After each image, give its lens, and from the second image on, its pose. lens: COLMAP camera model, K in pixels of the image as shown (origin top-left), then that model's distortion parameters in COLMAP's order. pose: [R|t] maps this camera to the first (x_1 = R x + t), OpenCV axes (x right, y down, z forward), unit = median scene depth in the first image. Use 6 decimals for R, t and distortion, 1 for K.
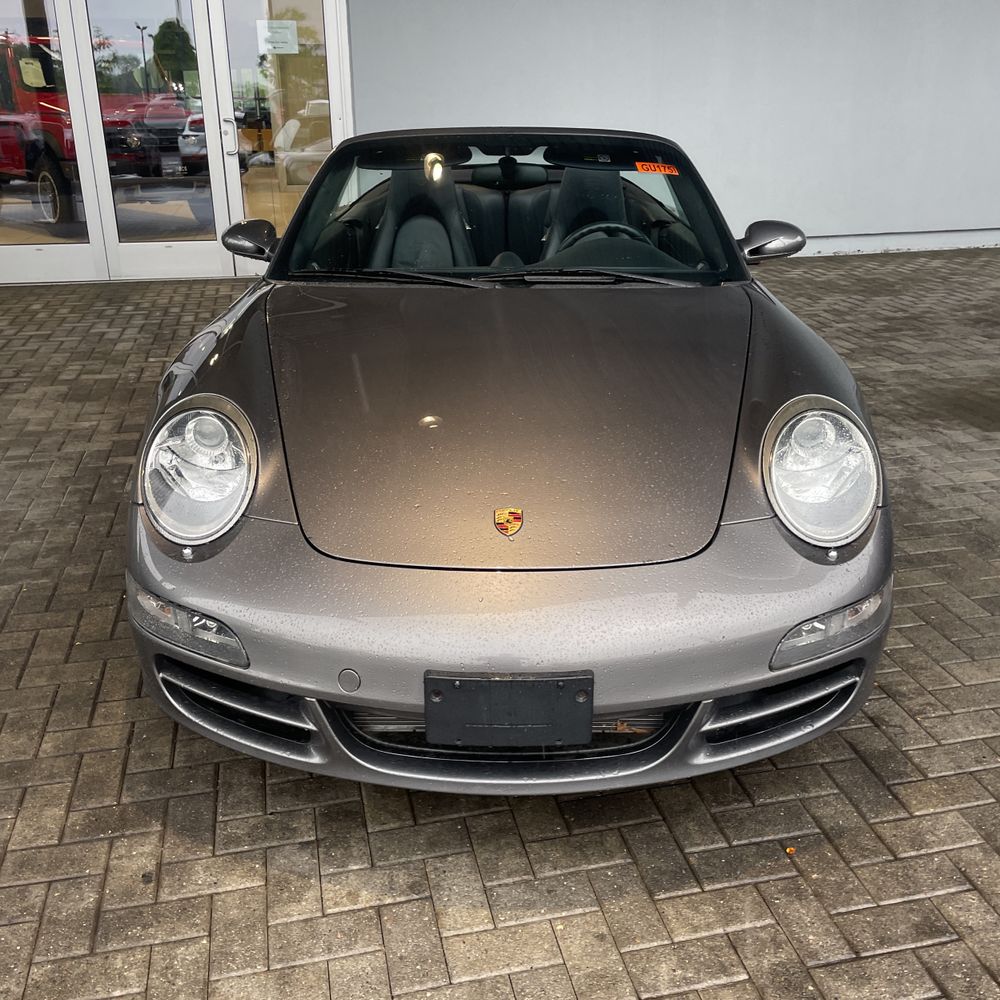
lens RADIAL K [[1000.1, 0, 491.6], [0, 1000.1, 500.5], [0, 0, 1]] dist [0.105256, -0.145937]
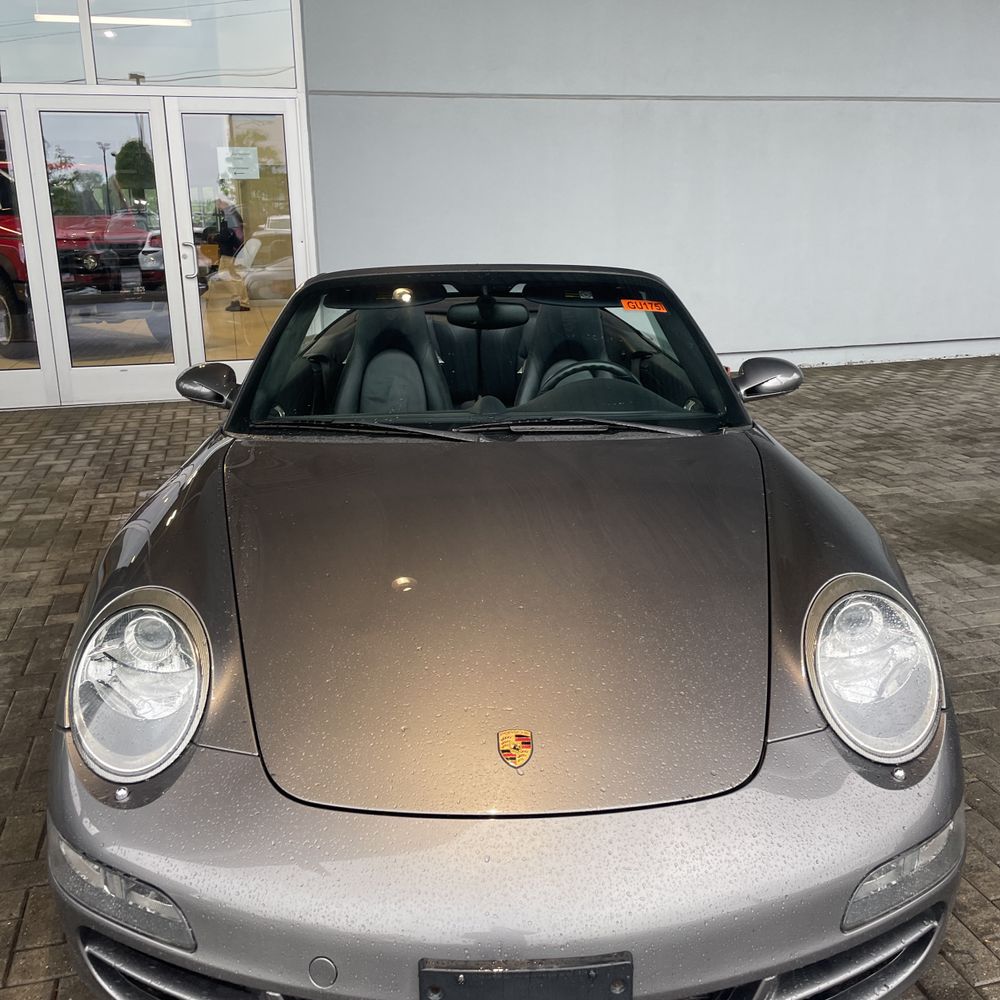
lens RADIAL K [[1000.1, 0, 491.6], [0, 1000.1, 500.5], [0, 0, 1]] dist [0.105256, -0.145937]
pose [[0.999077, -0.018061, 0.038965, -0.018847], [0.021780, 0.995024, -0.097231, -0.060749], [-0.037015, 0.097990, 0.994499, 0.091620]]
